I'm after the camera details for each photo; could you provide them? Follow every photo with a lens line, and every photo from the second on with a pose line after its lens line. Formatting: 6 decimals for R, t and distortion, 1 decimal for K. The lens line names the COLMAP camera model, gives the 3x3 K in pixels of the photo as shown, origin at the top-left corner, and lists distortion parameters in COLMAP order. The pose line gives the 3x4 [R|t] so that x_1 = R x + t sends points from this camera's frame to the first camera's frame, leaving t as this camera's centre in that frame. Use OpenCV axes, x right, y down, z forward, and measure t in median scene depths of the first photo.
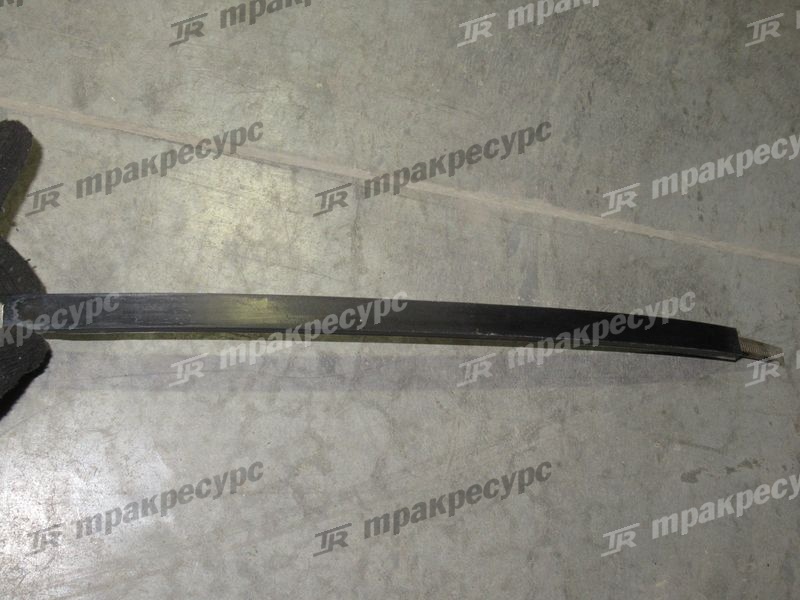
lens RADIAL K [[1079.7, 0, 399.0], [0, 1079.7, 298.0], [0, 0, 1]] dist [0.011861, 0.000000]
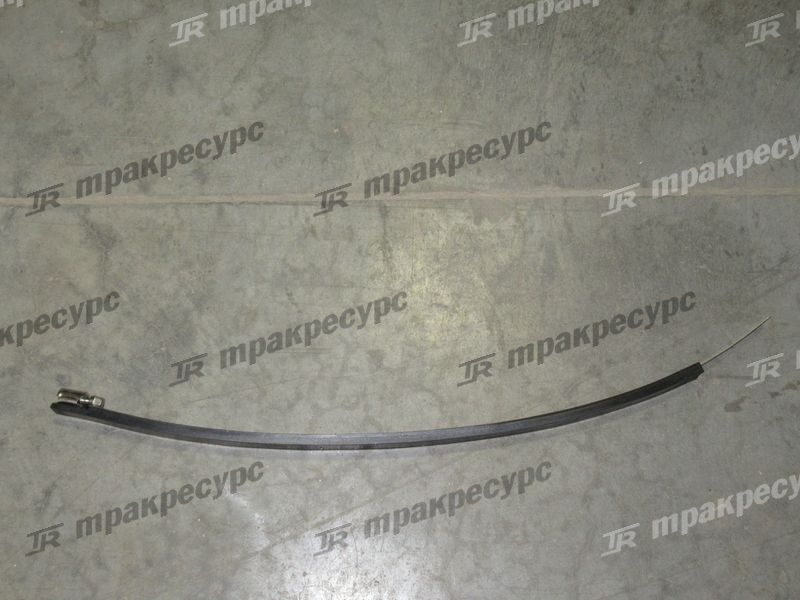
lens RADIAL K [[1056.3, 0, 397.5], [0, 1056.3, 300.0], [0, 0, 1]] dist [0.021296, 0.000000]
pose [[0.989996, -0.127976, -0.059415, 0.026528], [0.130095, 0.990943, 0.033278, -0.031315], [0.054618, -0.040675, 0.997679, -0.110036]]
